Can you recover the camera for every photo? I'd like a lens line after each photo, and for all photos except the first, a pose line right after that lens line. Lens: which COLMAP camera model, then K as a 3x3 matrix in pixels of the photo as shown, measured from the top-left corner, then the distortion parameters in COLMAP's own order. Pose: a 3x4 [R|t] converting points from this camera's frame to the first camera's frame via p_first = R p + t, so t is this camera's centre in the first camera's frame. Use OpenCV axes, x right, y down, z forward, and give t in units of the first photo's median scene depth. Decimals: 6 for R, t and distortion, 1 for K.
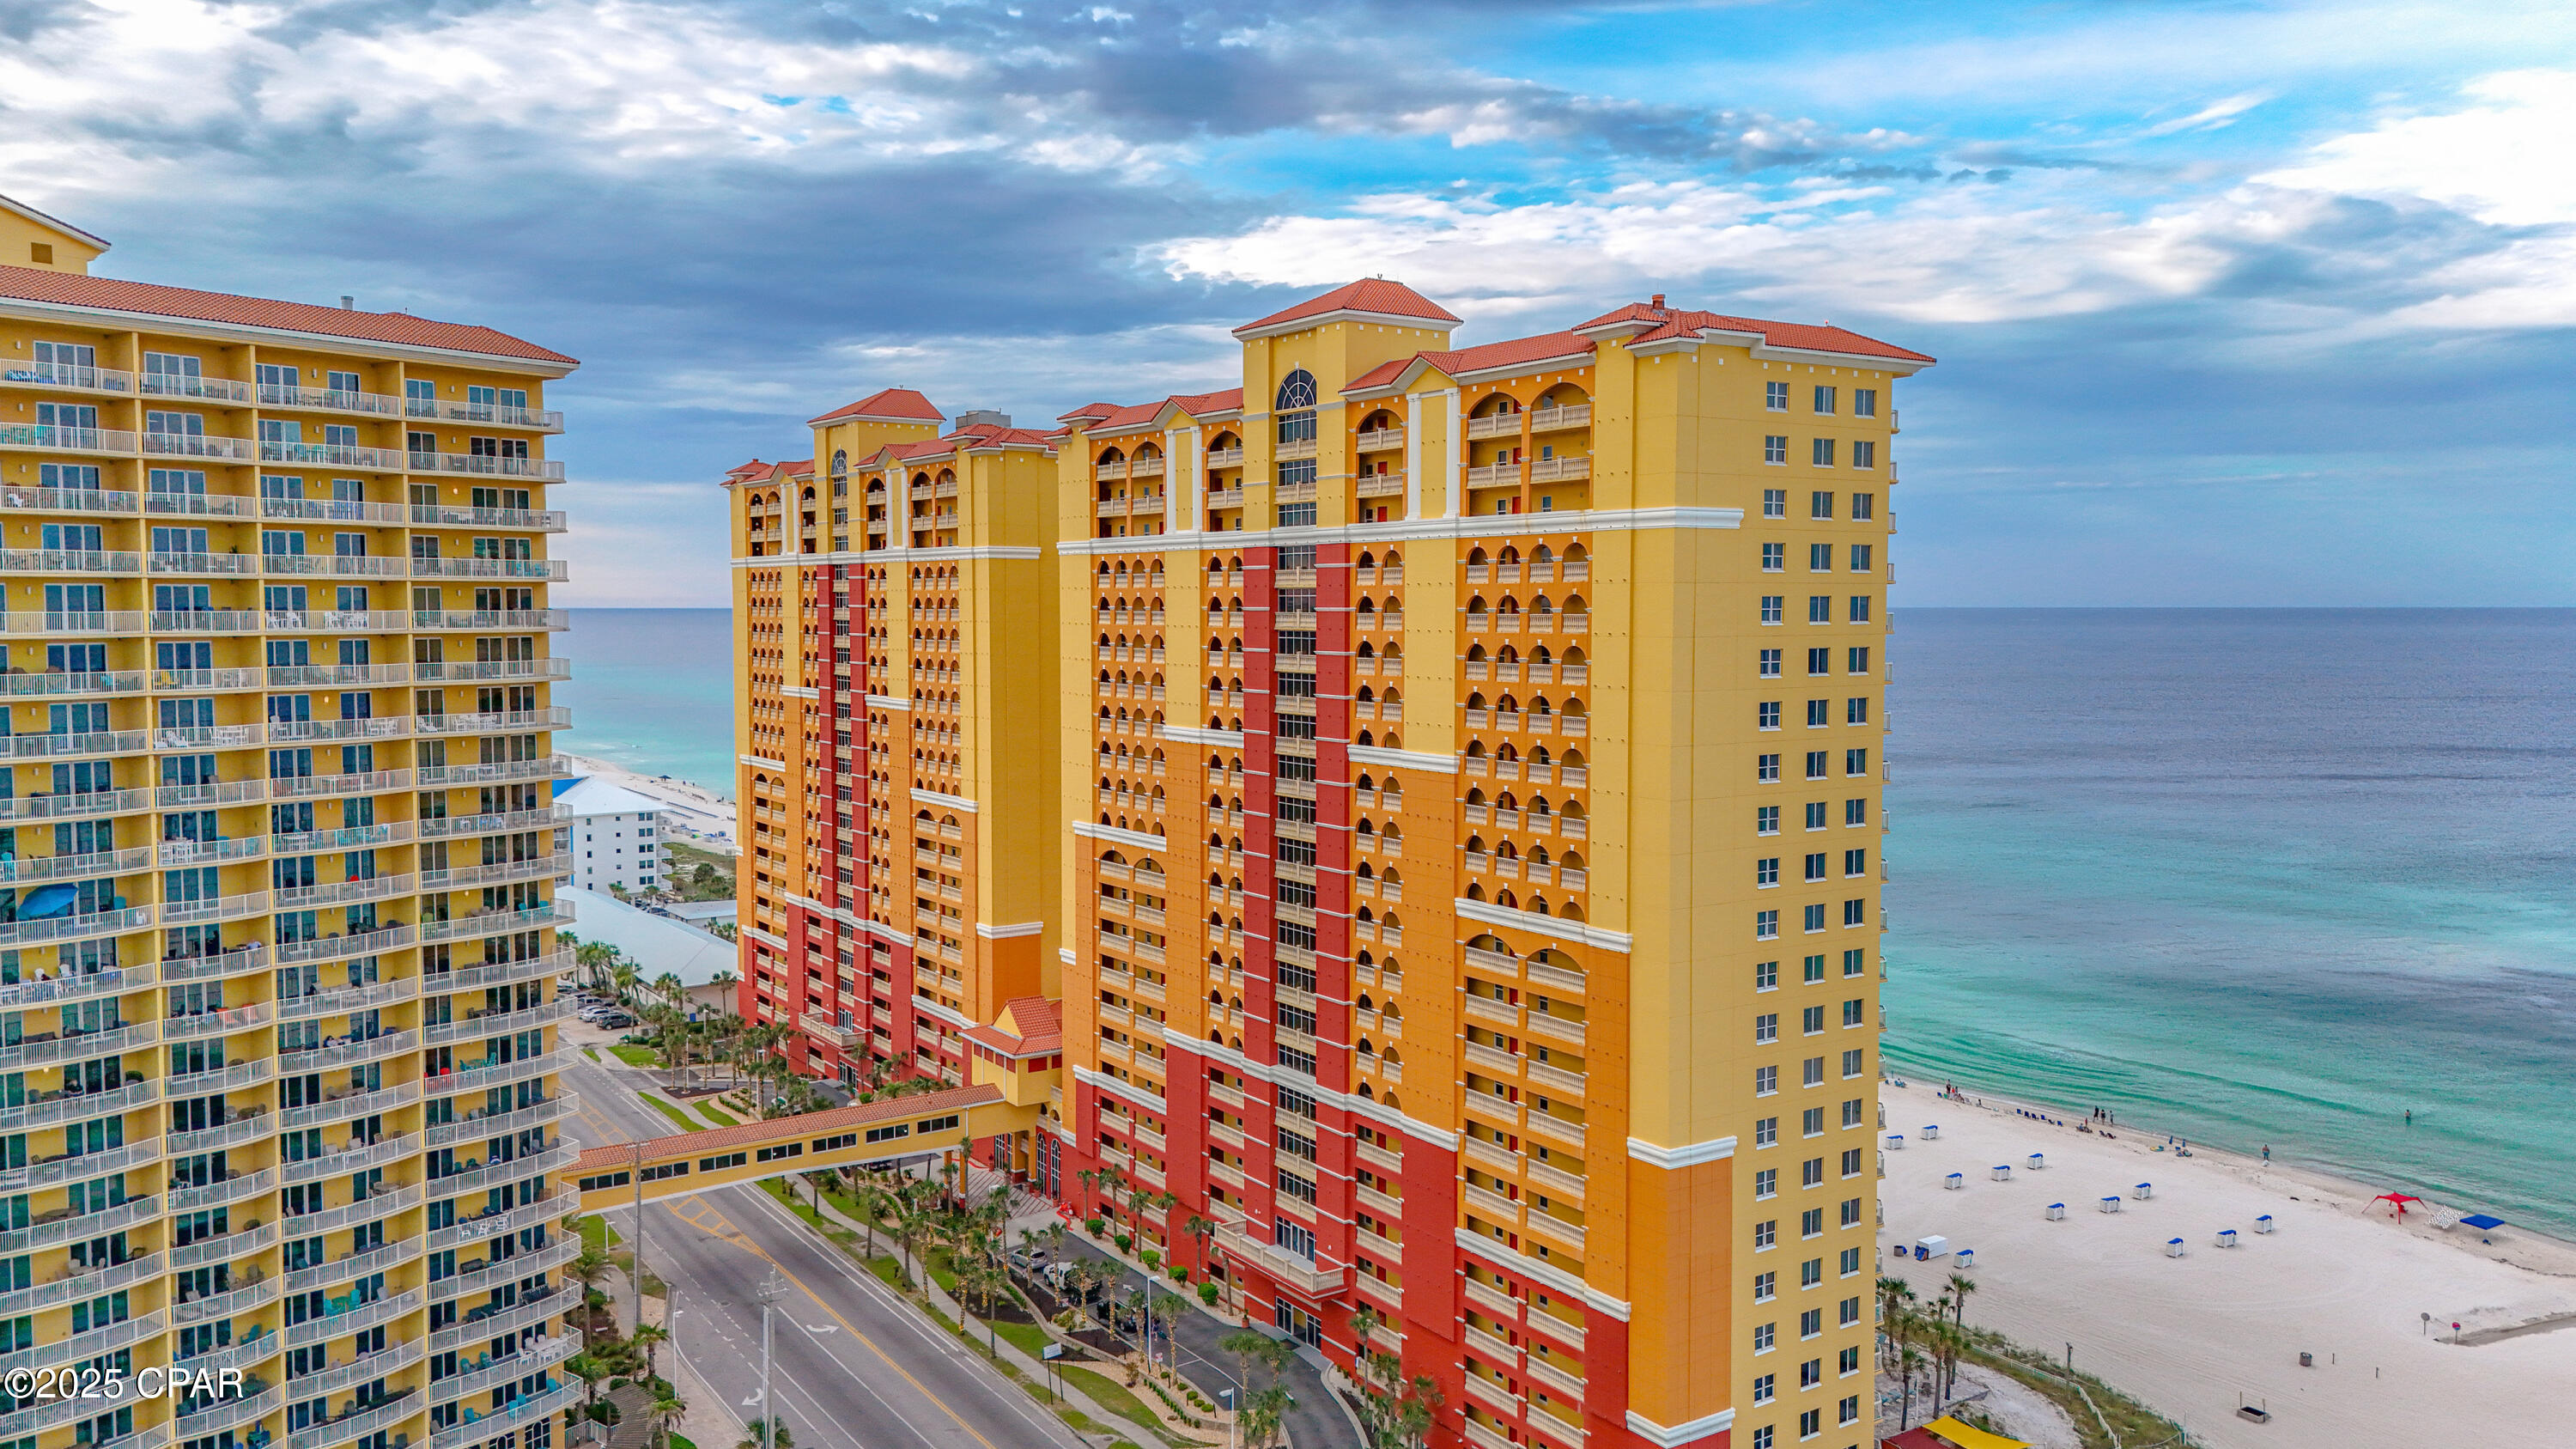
lens RADIAL K [[1897.1, 0, 1269.5], [0, 1897.1, 729.2], [0, 0, 1]] dist [0.074060, -0.060422]
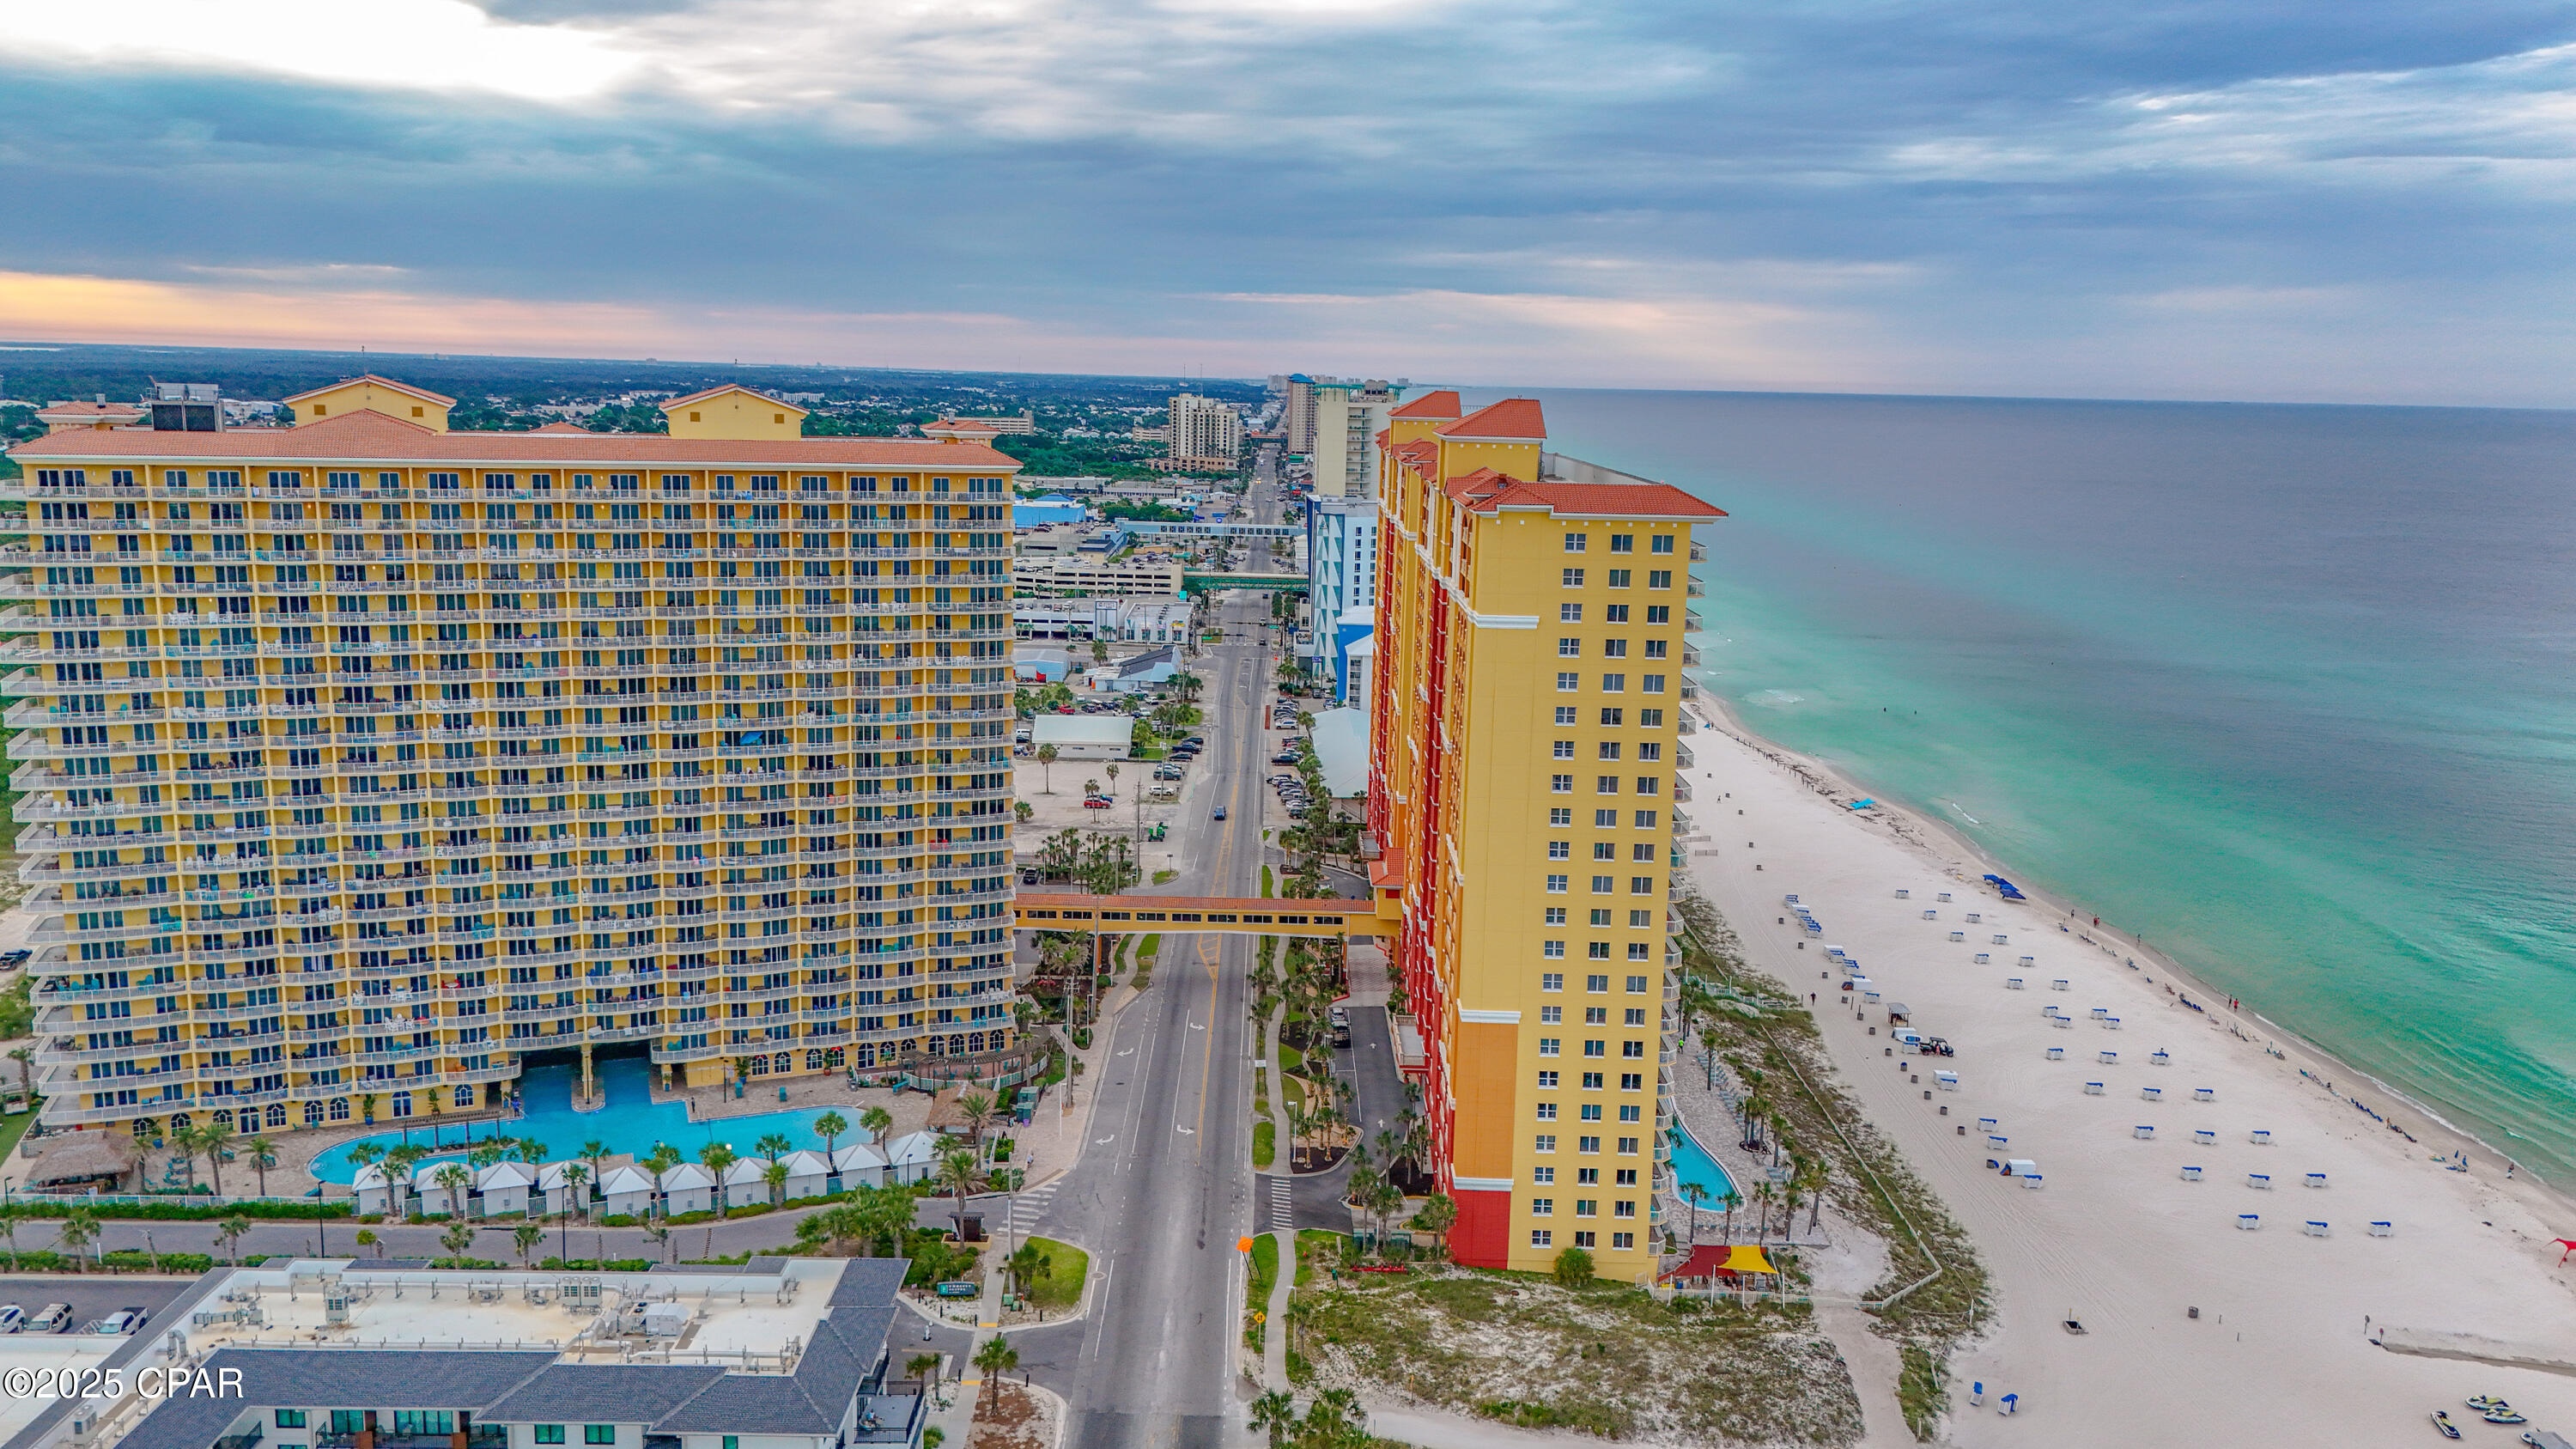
lens RADIAL K [[1897.1, 0, 1281.8], [0, 1897.1, 731.7], [0, 0, 1]] dist [0.074060, -0.060422]
pose [[0.824238, 0.124956, -0.552283, 0.831737], [-0.061498, 0.989332, 0.132059, -0.189491], [0.562893, -0.074883, 0.823130, -0.341533]]
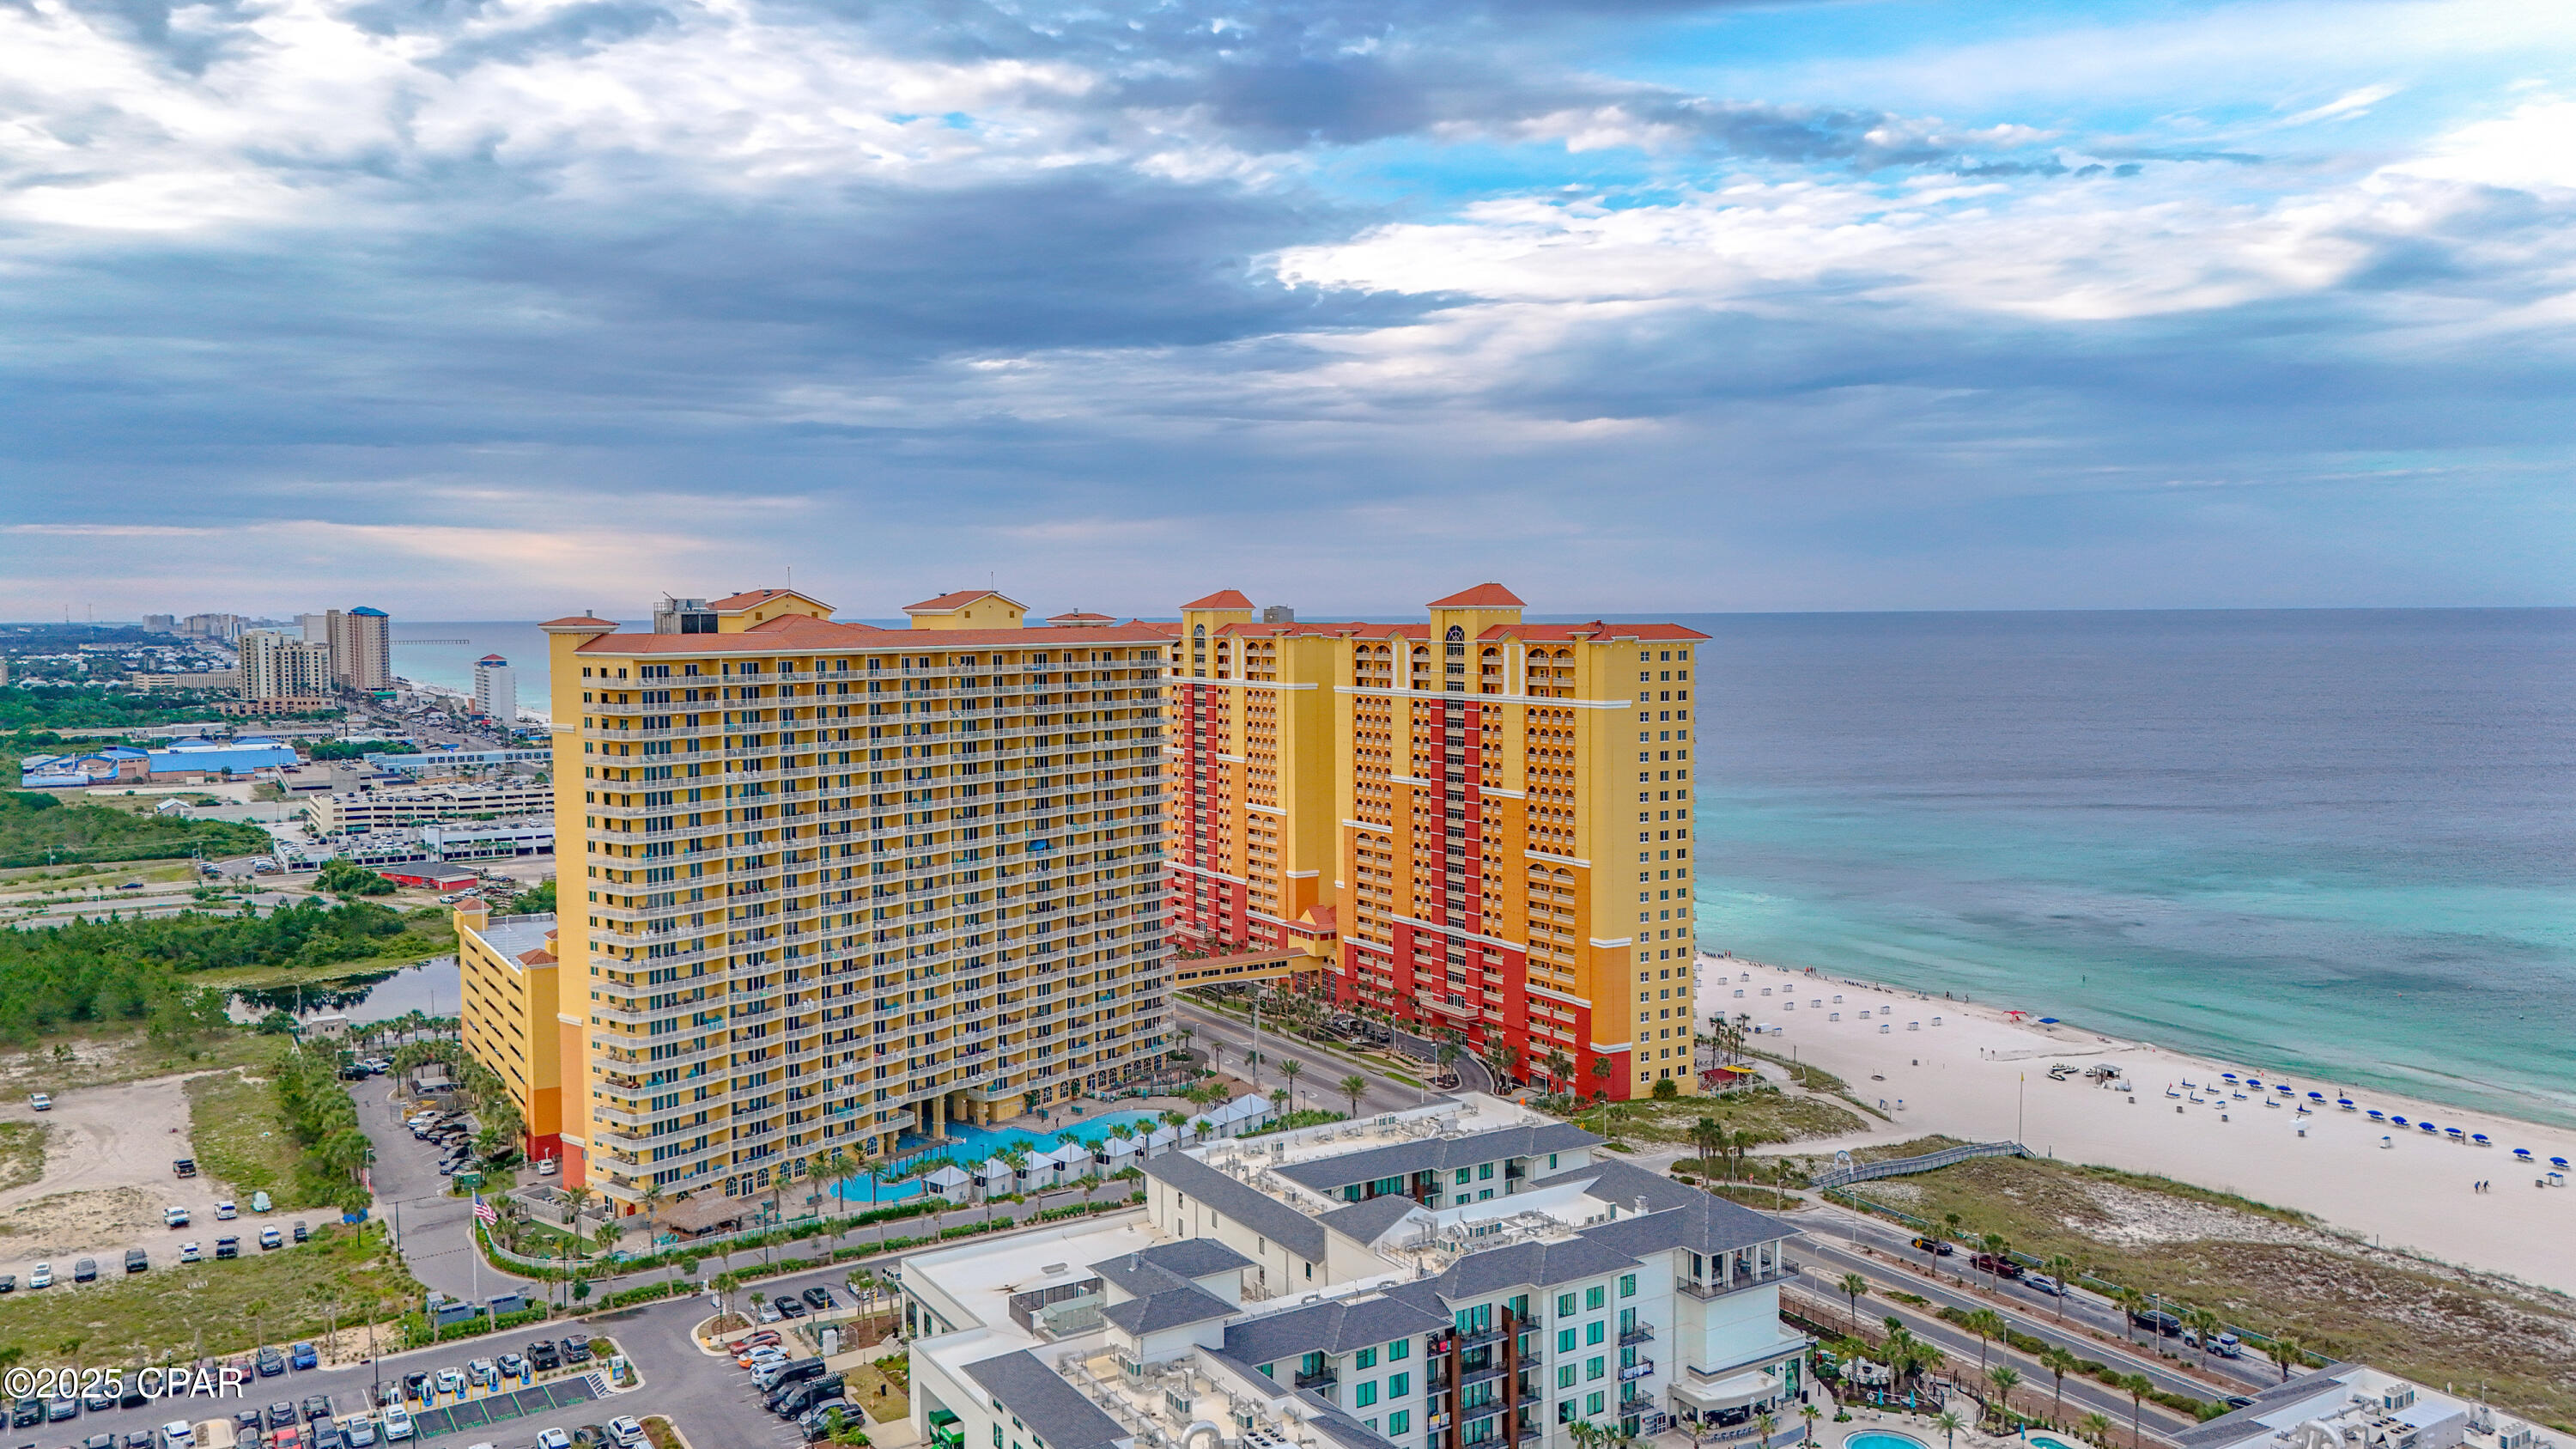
lens RADIAL K [[1897.1, 0, 1257.2], [0, 1897.1, 732.3], [0, 0, 1]] dist [0.074060, -0.060422]
pose [[0.998135, -0.004481, -0.060875, -0.097410], [0.004465, 0.999990, -0.000401, -0.063692], [0.060876, 0.000128, 0.998145, -1.486114]]
